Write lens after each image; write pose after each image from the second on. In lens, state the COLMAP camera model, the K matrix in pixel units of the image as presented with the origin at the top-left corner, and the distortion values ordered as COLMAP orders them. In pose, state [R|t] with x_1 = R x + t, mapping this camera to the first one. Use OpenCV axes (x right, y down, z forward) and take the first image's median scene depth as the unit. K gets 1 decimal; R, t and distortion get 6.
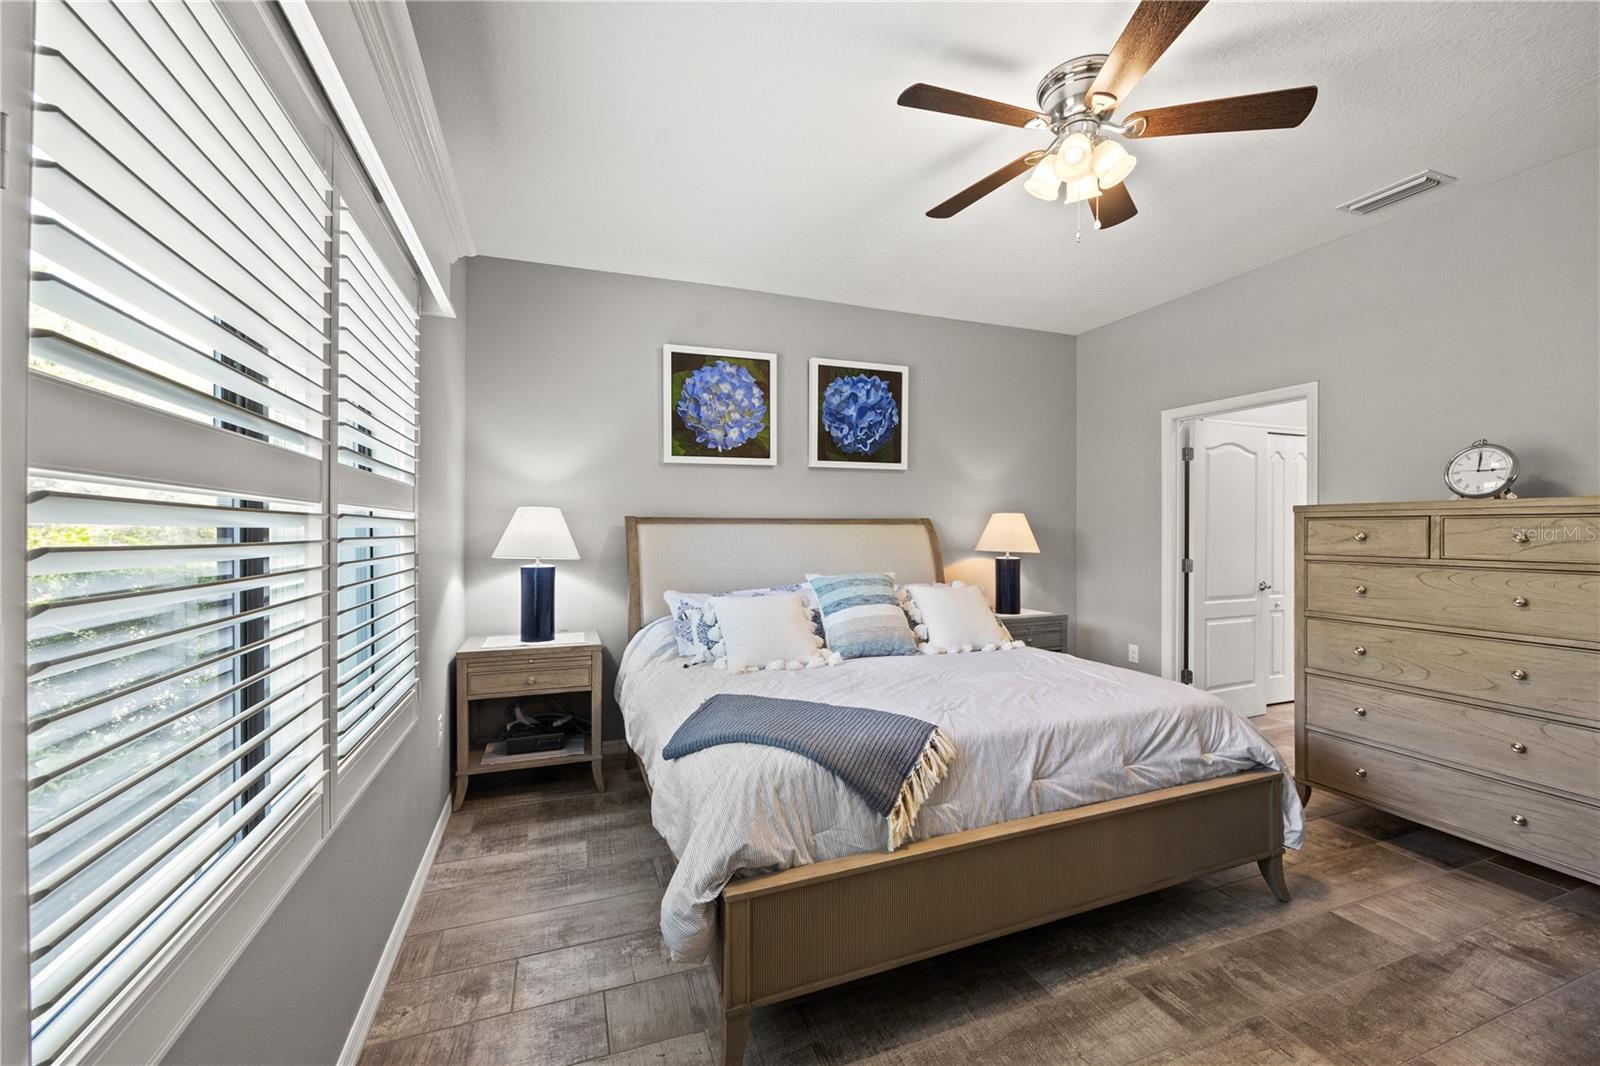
lens RADIAL K [[645.8, 0, 798.2], [0, 645.8, 529.9], [0, 0, 1]] dist [-0.003689, -0.000446]
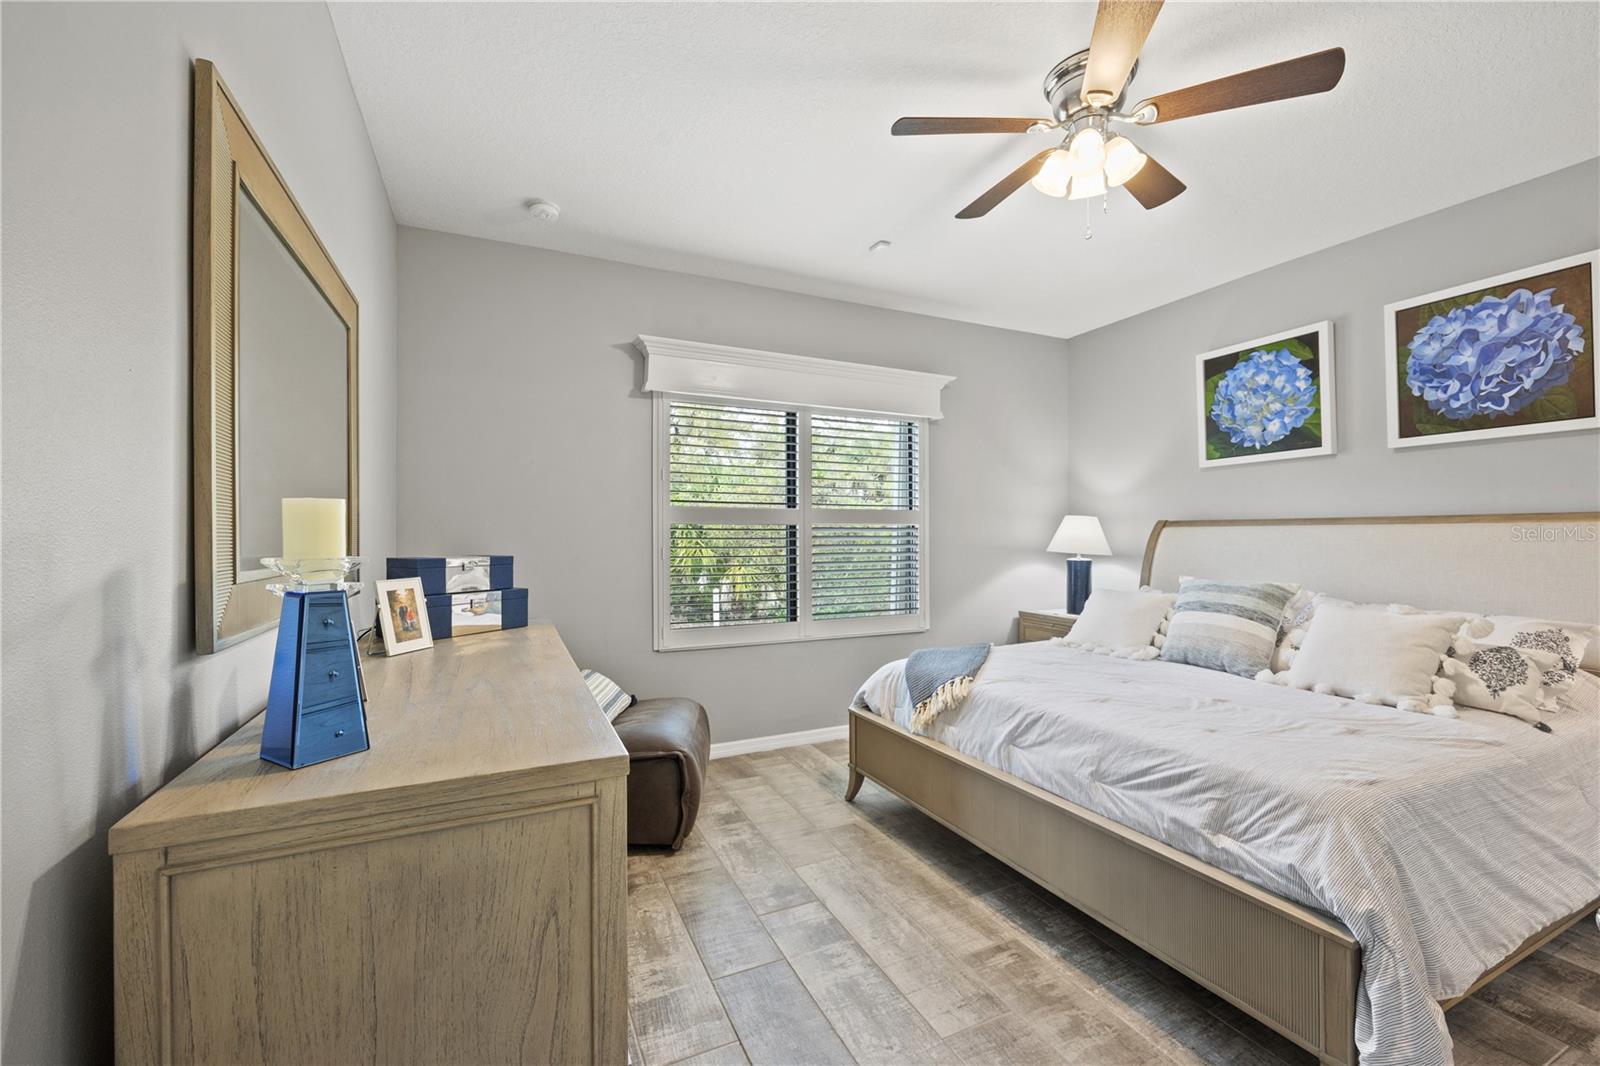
lens RADIAL K [[645.8, 0, 798.2], [0, 645.8, 529.9], [0, 0, 1]] dist [-0.003689, -0.000446]
pose [[0.075601, -0.006380, -0.997118, 0.765180], [0.004353, 0.999972, -0.006068, -0.000106], [0.997129, -0.003882, 0.075627, 0.263658]]
